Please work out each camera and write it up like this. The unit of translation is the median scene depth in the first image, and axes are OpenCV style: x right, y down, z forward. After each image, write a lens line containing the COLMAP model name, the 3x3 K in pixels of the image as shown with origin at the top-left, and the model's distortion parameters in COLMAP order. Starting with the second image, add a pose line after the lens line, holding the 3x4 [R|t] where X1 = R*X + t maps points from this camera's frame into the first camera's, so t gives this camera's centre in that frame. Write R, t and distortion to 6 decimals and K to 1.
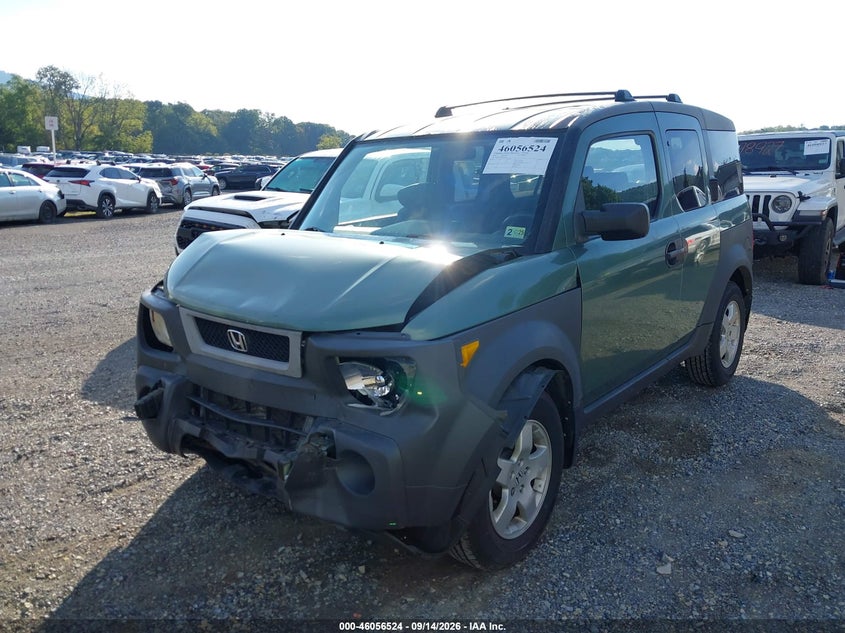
lens RADIAL K [[649.4, 0, 422.5], [0, 649.4, 316.5], [0, 0, 1]] dist [0.014851, -0.007473]
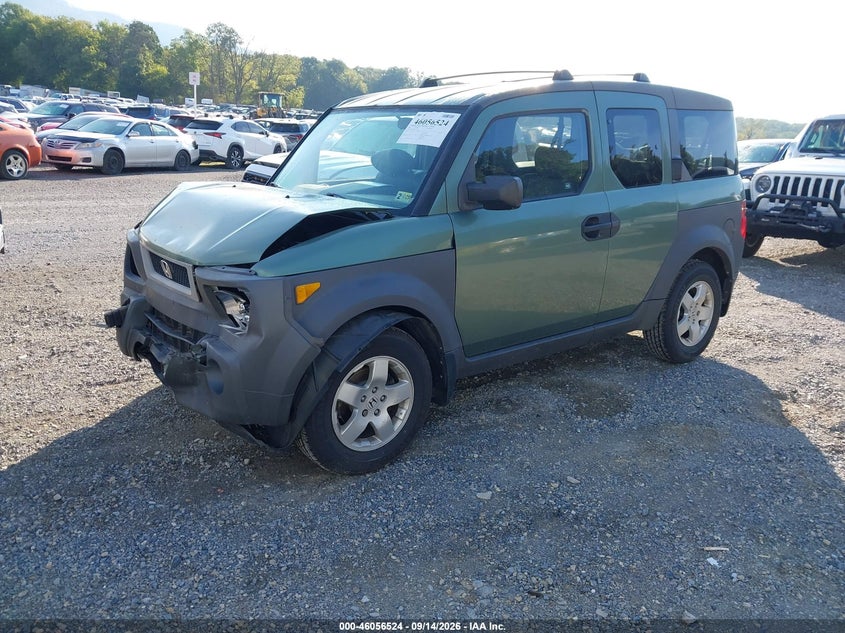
lens RADIAL K [[652.4, 0, 422.5], [0, 652.4, 316.5], [0, 0, 1]] dist [0.025696, -0.040527]
pose [[0.977779, 0.093986, -0.187389, 0.258215], [-0.084057, 0.994637, 0.060259, 0.005774], [0.192048, -0.043169, 0.980436, -0.084985]]
